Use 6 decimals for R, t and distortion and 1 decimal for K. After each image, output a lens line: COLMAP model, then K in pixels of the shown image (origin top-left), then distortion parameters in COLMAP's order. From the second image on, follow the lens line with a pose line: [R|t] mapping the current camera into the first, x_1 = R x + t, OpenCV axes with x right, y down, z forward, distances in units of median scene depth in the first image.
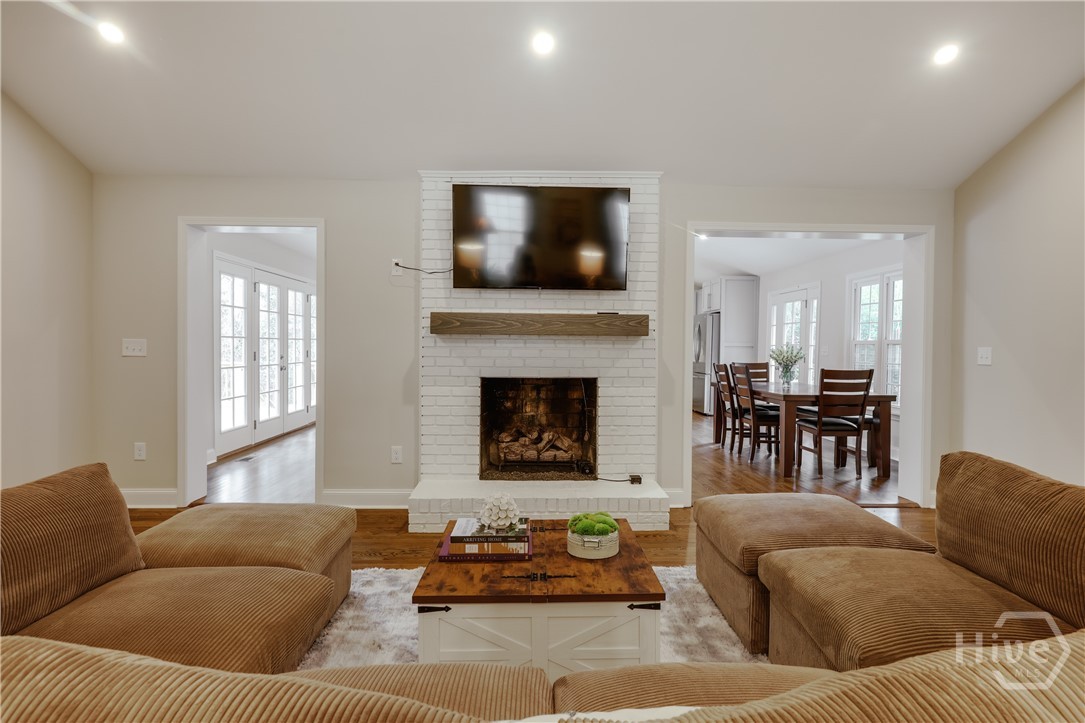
lens RADIAL K [[591.0, 0, 542.5], [0, 591.0, 361.5], [0, 0, 1]] dist [-0.000577, -0.000141]
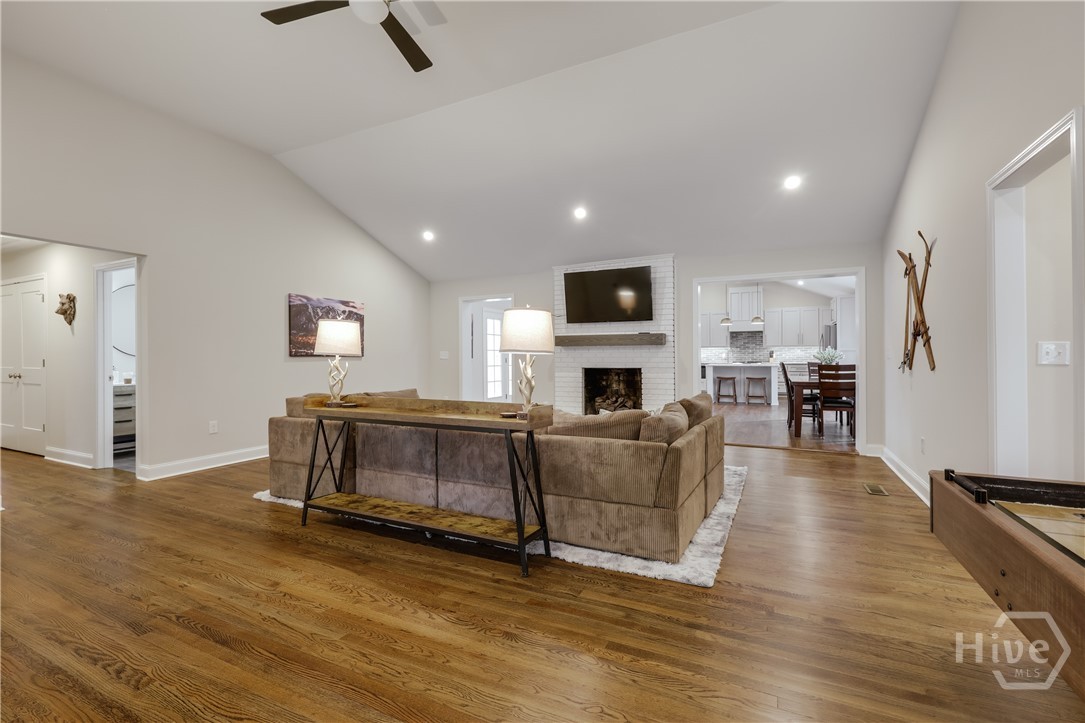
lens RADIAL K [[479.6, 0, 542.5], [0, 479.6, 361.5], [0, 0, 1]] dist [0.001619, 0.000174]
pose [[0.881526, -0.008007, -0.472068, 0.528060], [0.000018, 0.999857, -0.016926, 0.032572], [0.472136, 0.014912, 0.881399, -0.467367]]
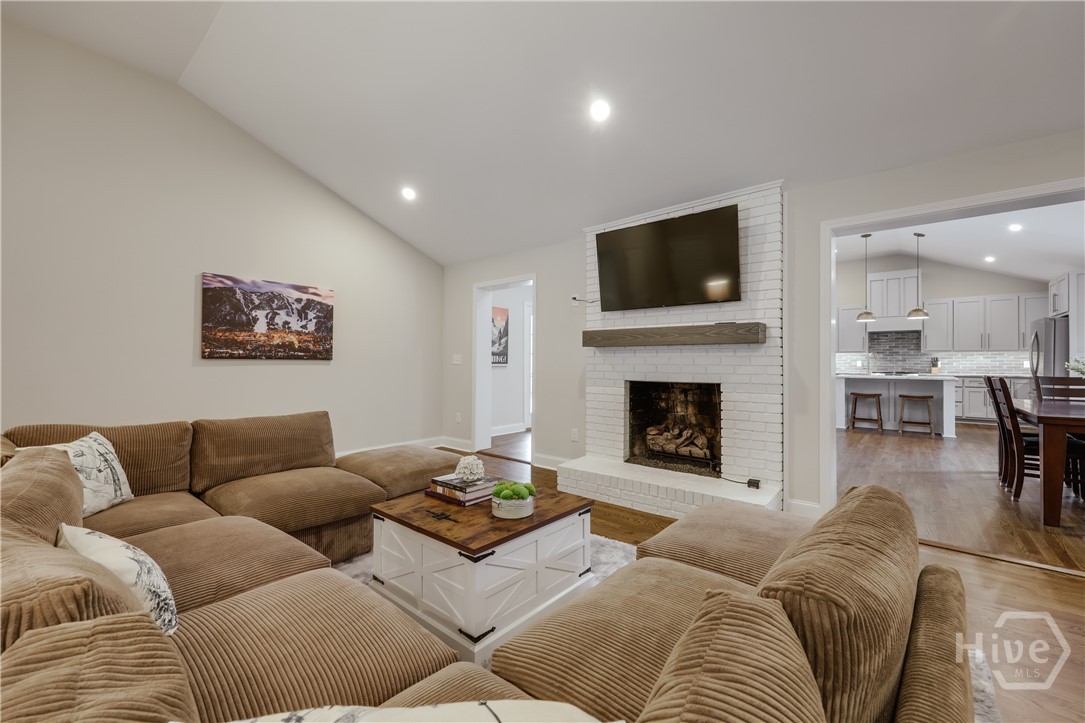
lens RADIAL K [[439.4, 0, 542.5], [0, 439.4, 361.5], [0, 0, 1]] dist [0.001938, 0.000044]
pose [[0.742175, -0.005686, -0.670182, 0.390929], [-0.016373, 0.999512, -0.026611, 0.014193], [0.670006, 0.030723, 0.741720, 0.181020]]
